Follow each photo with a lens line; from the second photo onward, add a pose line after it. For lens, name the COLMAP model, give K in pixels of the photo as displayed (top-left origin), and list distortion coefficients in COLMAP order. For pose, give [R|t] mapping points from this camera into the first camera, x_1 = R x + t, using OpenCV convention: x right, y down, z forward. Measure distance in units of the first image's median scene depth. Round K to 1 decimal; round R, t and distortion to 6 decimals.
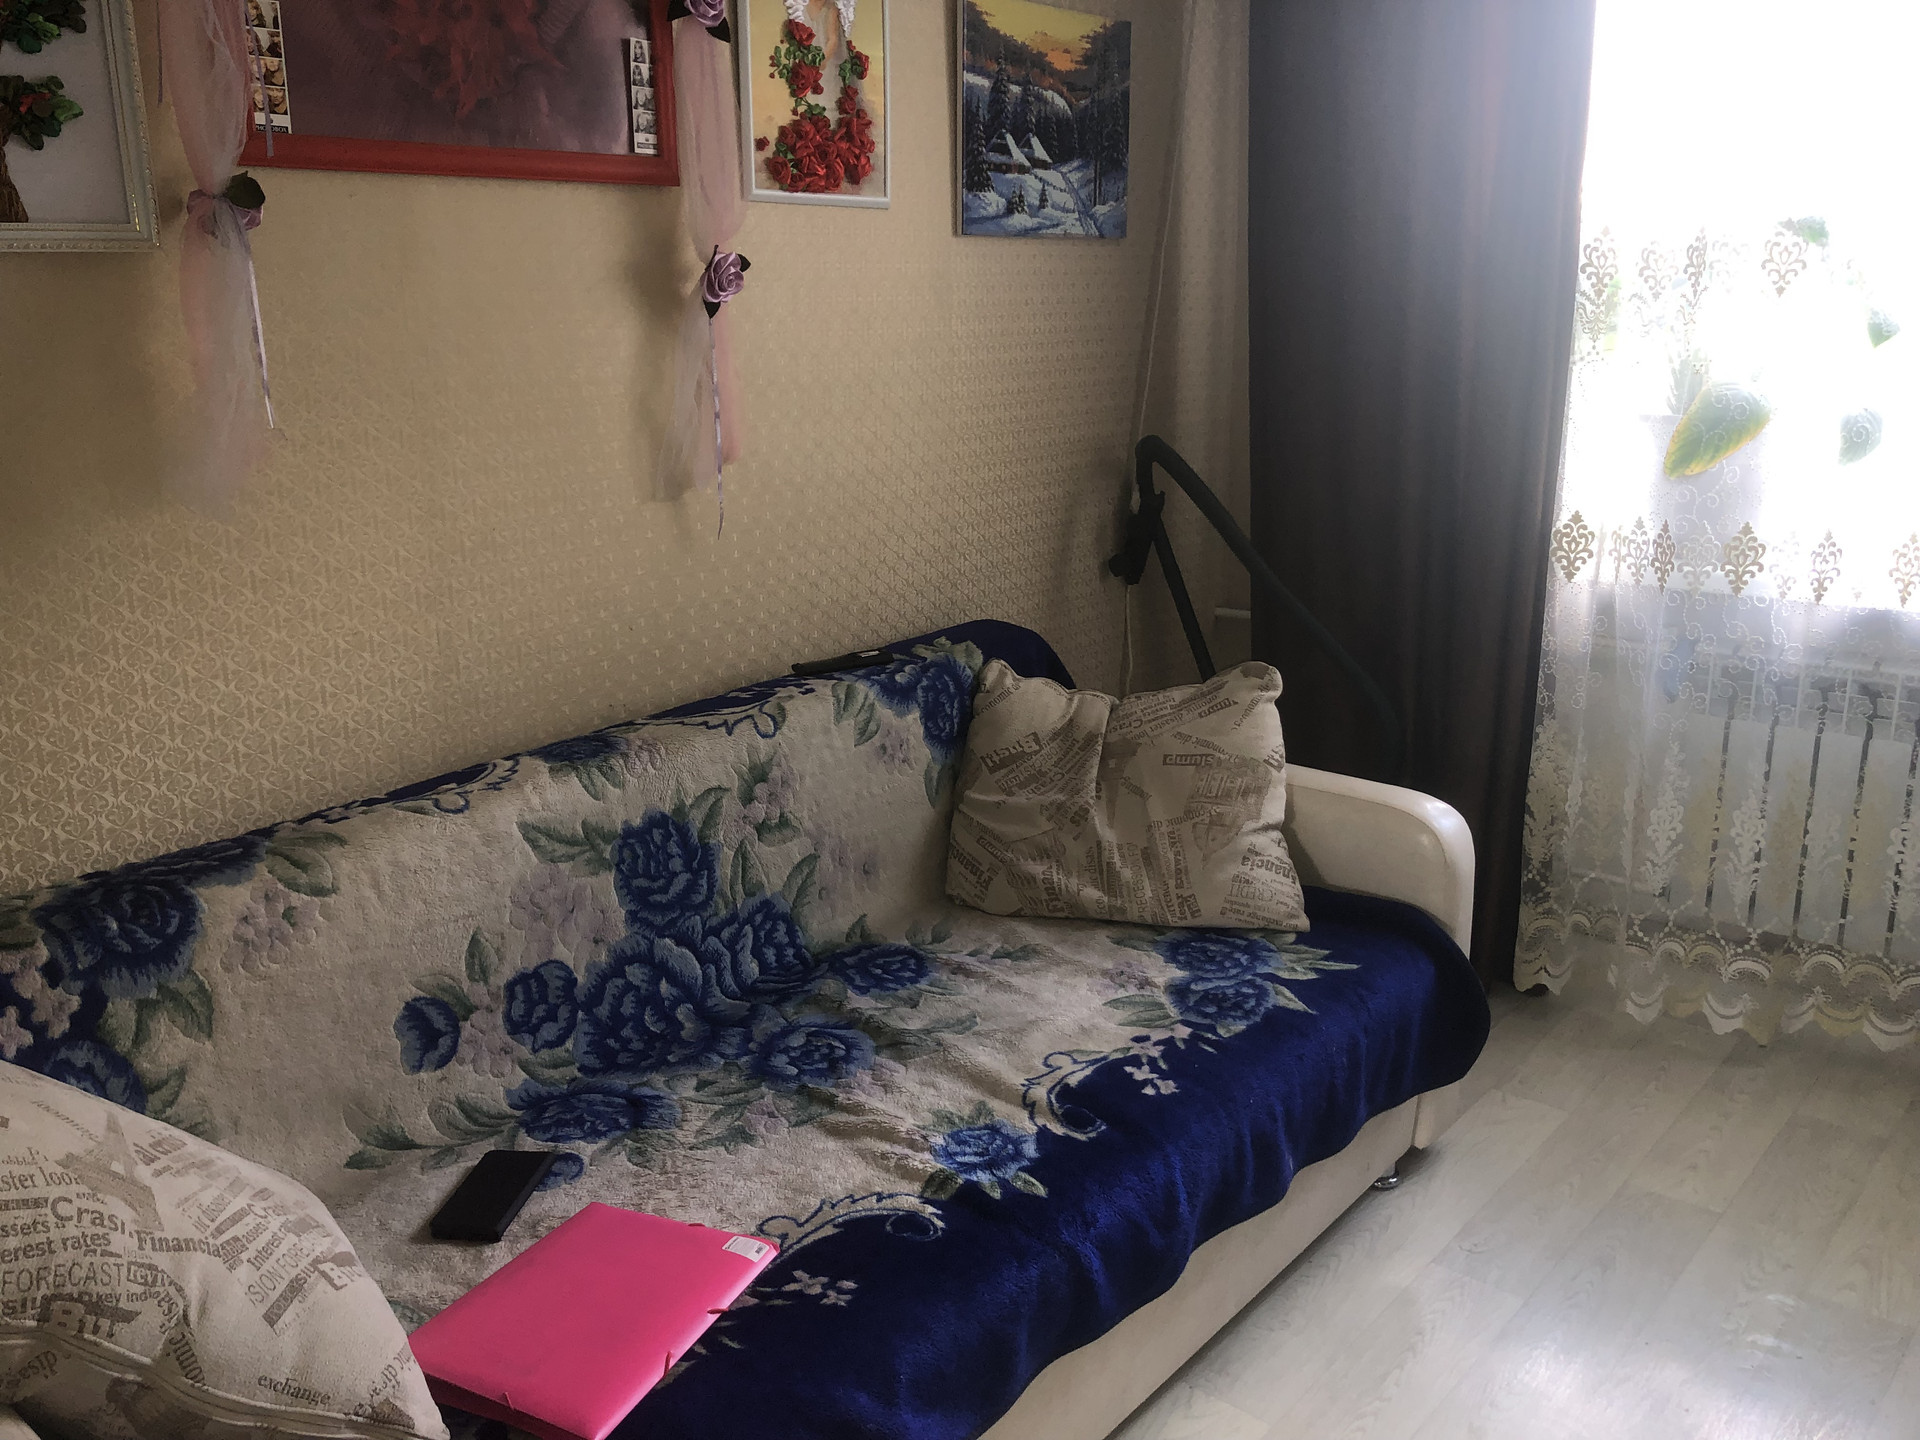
lens RADIAL K [[1561.4, 0, 941.1], [0, 1561.4, 720.0], [0, 0, 1]] dist [0.085009, -0.134191]
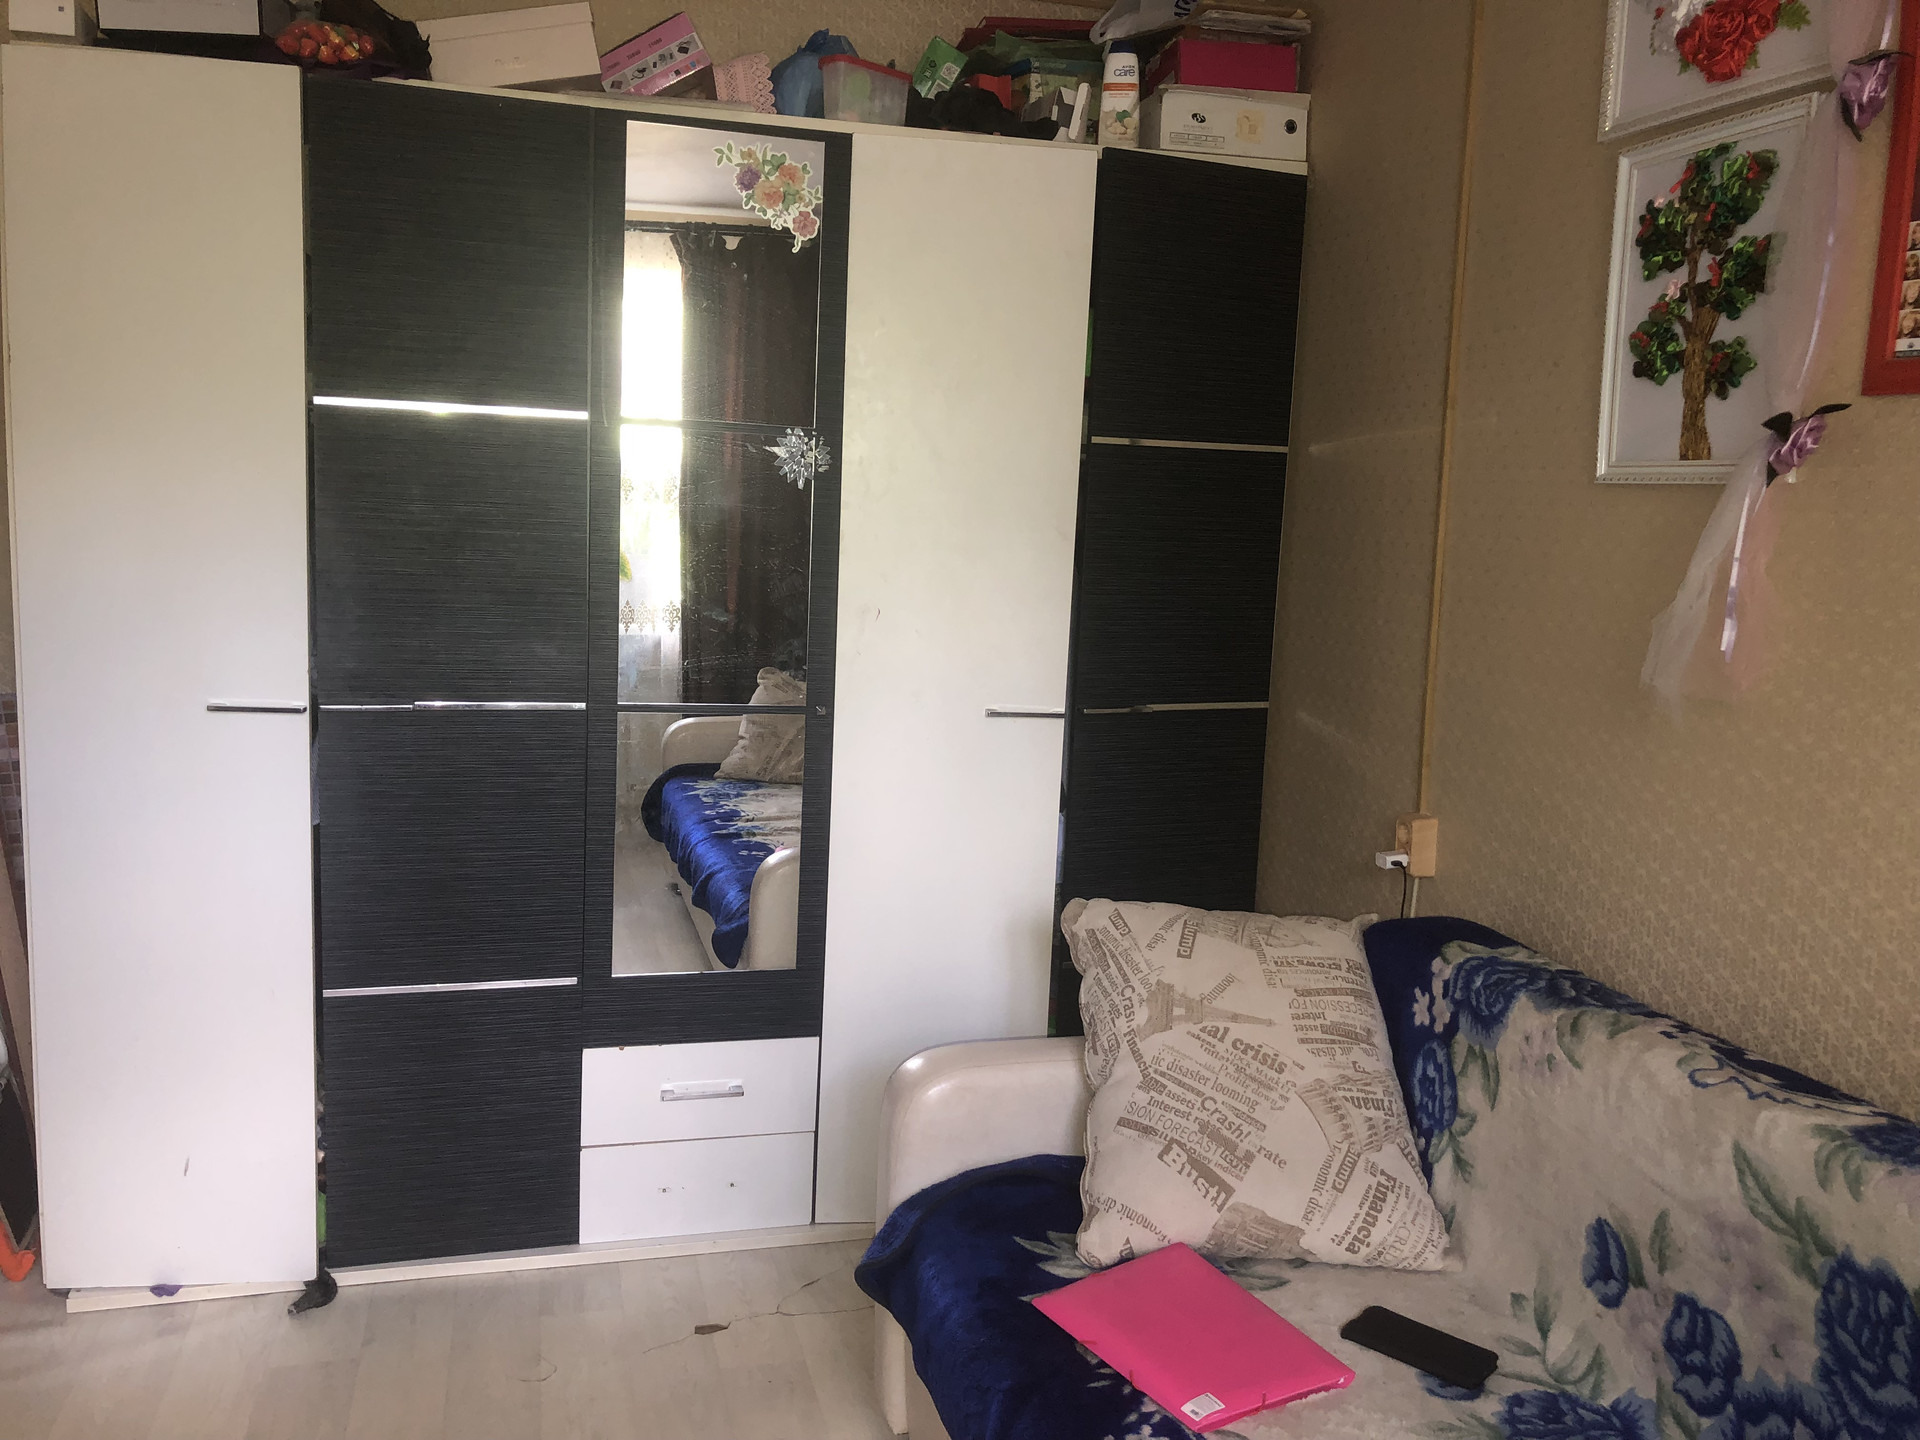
lens RADIAL K [[1578.7, 0, 955.5], [0, 1578.7, 724.9], [0, 0, 1]] dist [0.056250, -0.082558]
pose [[-0.550906, 0.135885, -0.823431, 0.663144], [-0.229142, 0.924109, 0.305804, -0.318862], [0.802494, 0.357152, -0.477960, 1.025168]]
